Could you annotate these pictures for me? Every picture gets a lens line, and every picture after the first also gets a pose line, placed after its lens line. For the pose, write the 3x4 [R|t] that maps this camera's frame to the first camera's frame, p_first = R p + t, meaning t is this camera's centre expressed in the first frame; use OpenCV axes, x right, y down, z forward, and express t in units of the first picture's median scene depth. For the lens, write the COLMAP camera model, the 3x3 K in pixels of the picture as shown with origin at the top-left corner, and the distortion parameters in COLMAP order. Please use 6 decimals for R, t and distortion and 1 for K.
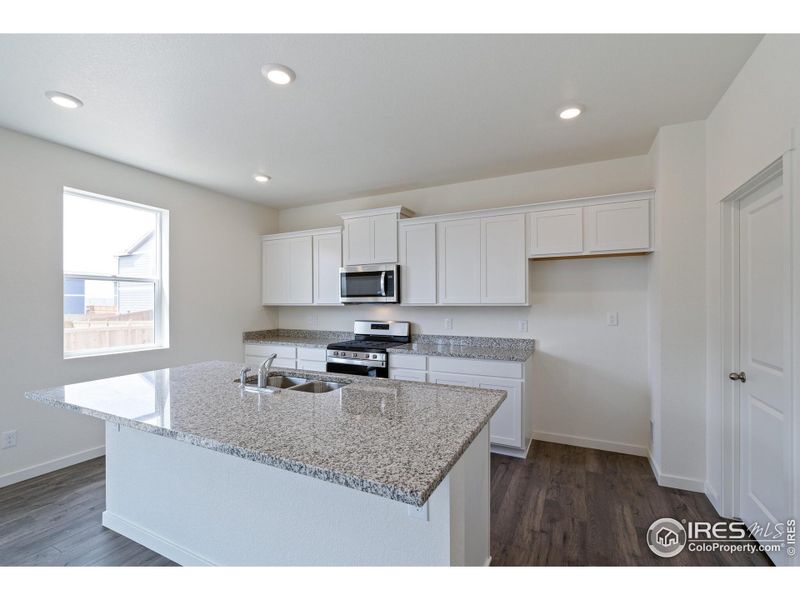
lens RADIAL K [[366.7, 0, 396.5], [0, 366.7, 302.2], [0, 0, 1]] dist [-0.001804, 0.001266]
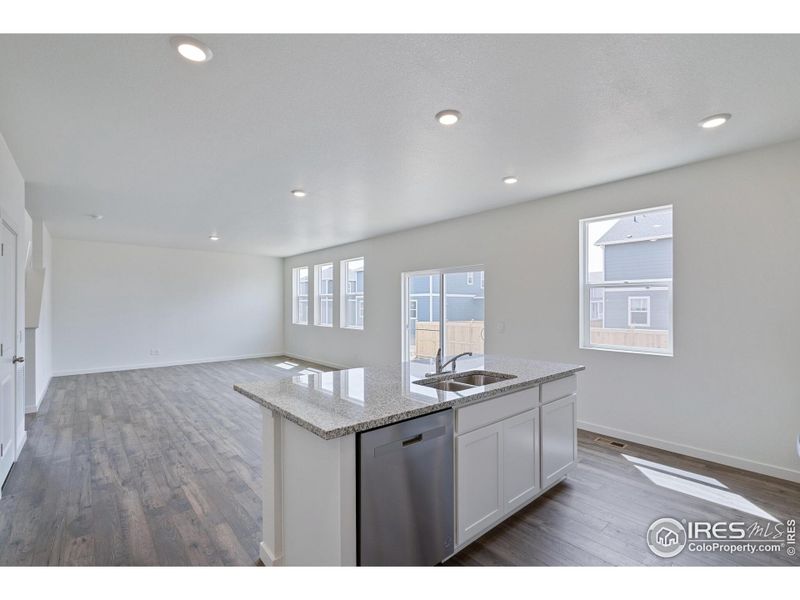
lens RADIAL K [[366.7, 0, 403.7], [0, 366.7, 300.0], [0, 0, 1]] dist [-0.001804, 0.001266]
pose [[-0.371781, -0.009099, -0.928276, 0.734269], [-0.003629, 0.999959, -0.008349, -0.024156], [0.928314, 0.000265, -0.371798, 1.238617]]
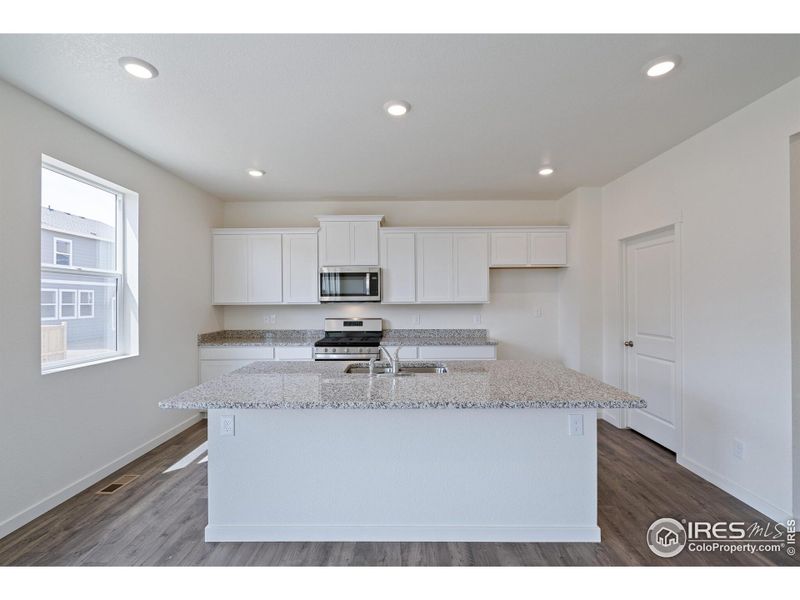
lens RADIAL K [[366.7, 0, 400.9], [0, 366.7, 299.6], [0, 0, 1]] dist [-0.001804, 0.001266]
pose [[0.893736, -0.000141, 0.448593, -0.458536], [0.002176, 0.999990, -0.004020, 0.000614], [-0.448588, 0.004568, 0.893727, -0.030244]]
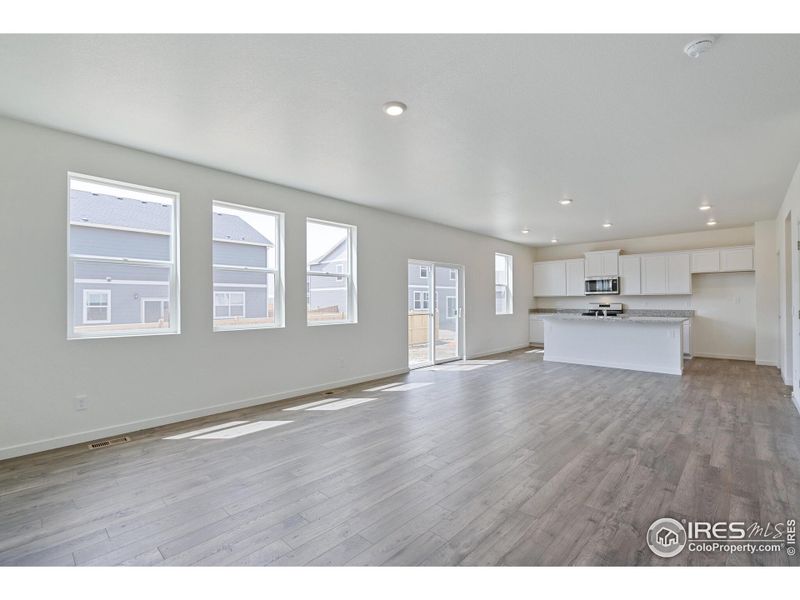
lens RADIAL K [[366.7, 0, 399.0], [0, 366.7, 299.1], [0, 0, 1]] dist [-0.001804, 0.001266]
pose [[0.958689, -0.005269, -0.284409, -0.647626], [0.004326, 0.999983, -0.003942, 0.036360], [0.284425, 0.002548, 0.958695, -1.496539]]
